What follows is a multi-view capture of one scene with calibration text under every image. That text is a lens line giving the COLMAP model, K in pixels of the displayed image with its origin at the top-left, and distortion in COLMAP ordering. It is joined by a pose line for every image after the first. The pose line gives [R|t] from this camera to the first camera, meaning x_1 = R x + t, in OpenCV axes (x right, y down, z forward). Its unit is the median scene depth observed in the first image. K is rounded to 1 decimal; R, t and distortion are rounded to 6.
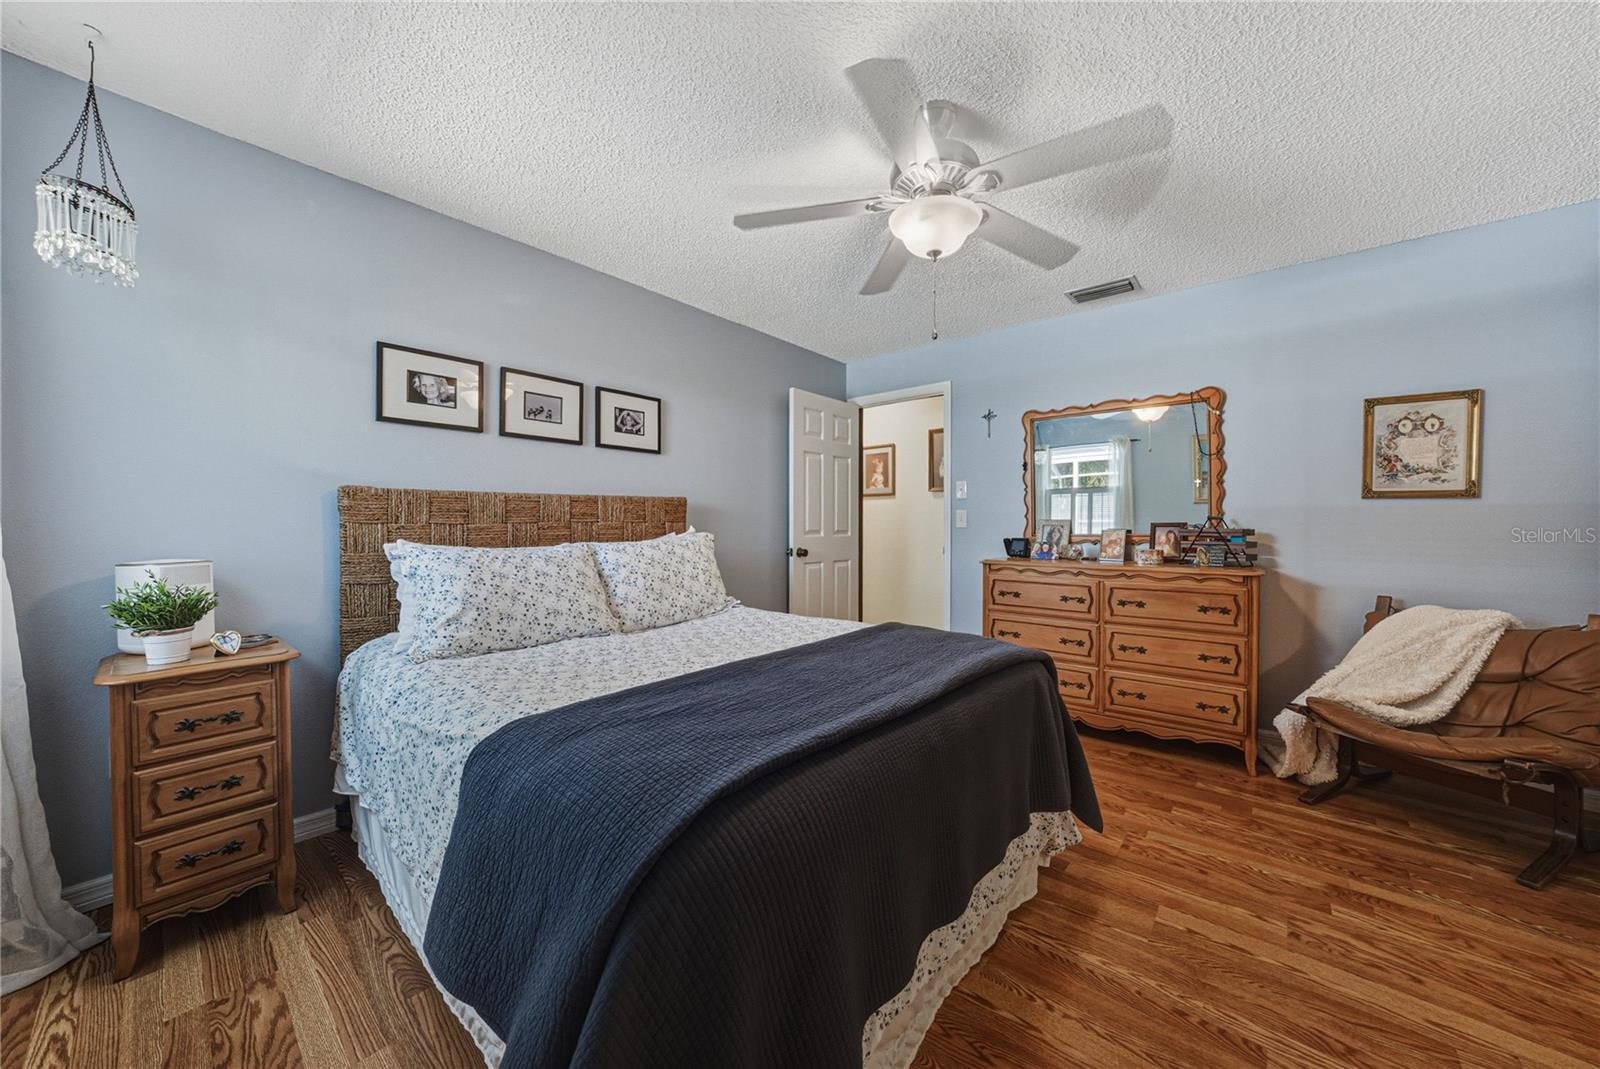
lens RADIAL K [[567.2, 0, 791.7], [0, 567.2, 529.4], [0, 0, 1]] dist [-0.023044, 0.005189]
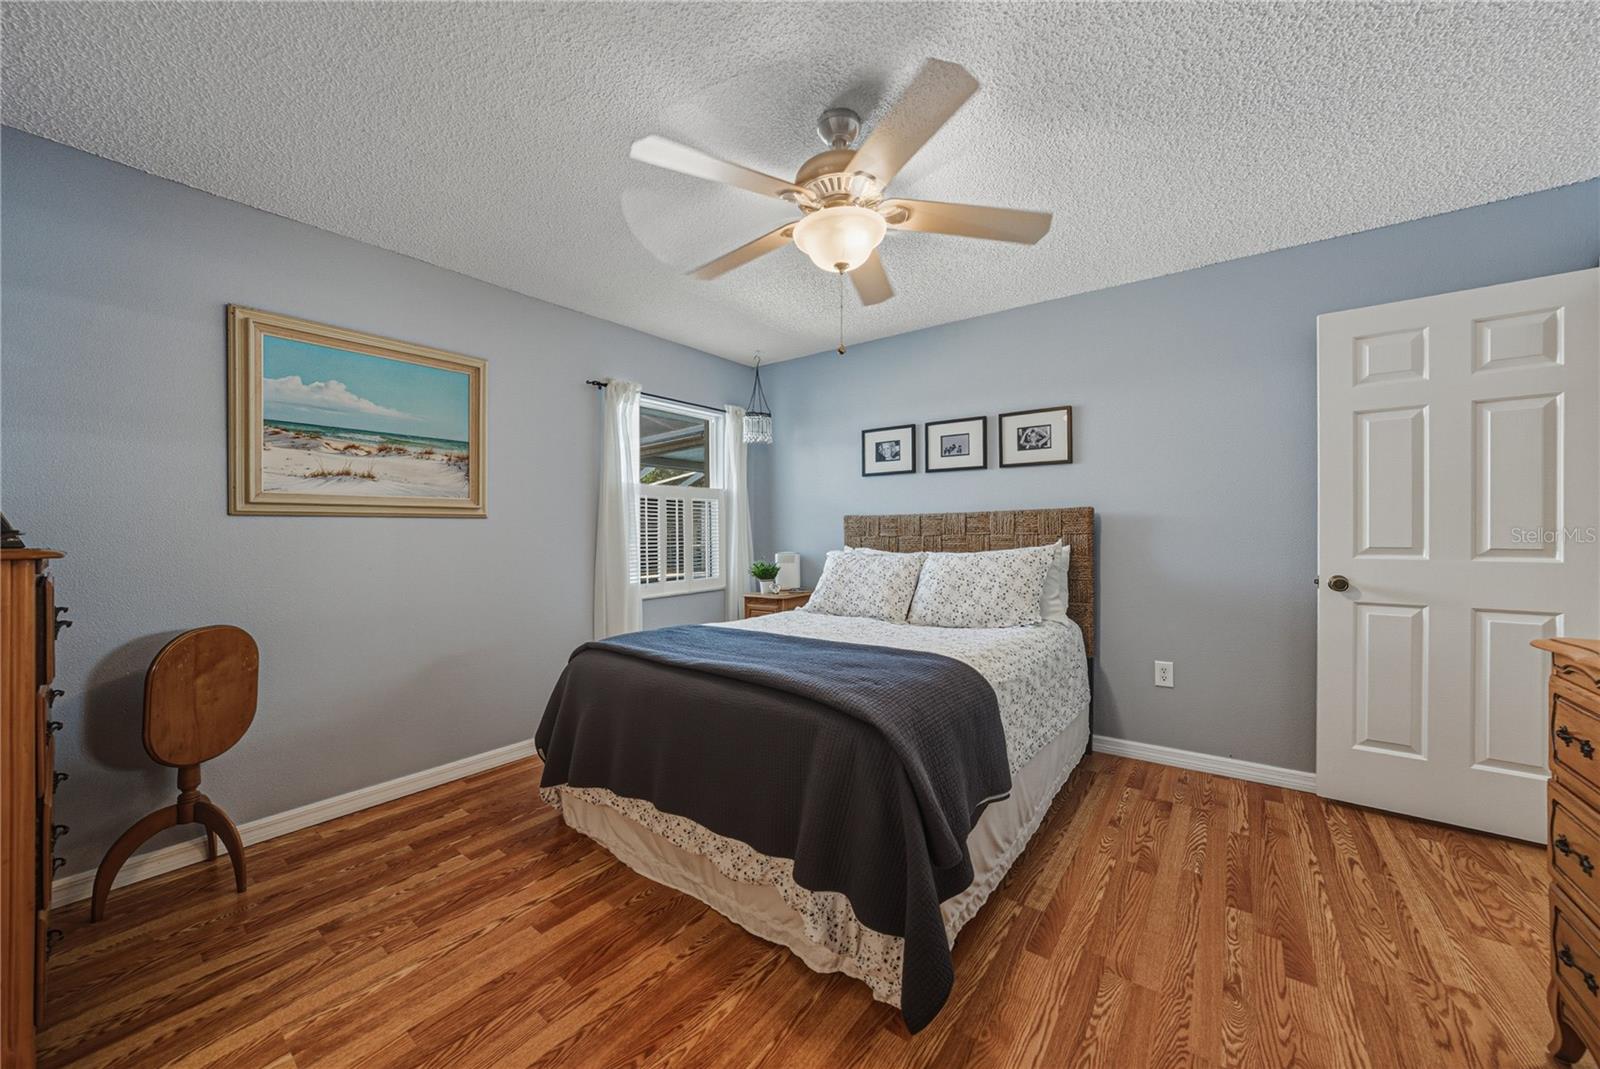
lens RADIAL K [[567.2, 0, 804.7], [0, 567.2, 529.9], [0, 0, 1]] dist [-0.023044, 0.005189]
pose [[0.069998, -0.005732, -0.997531, 0.878925], [-0.004730, 0.999970, -0.006078, -0.016185], [0.997536, 0.005143, 0.069968, 0.621890]]
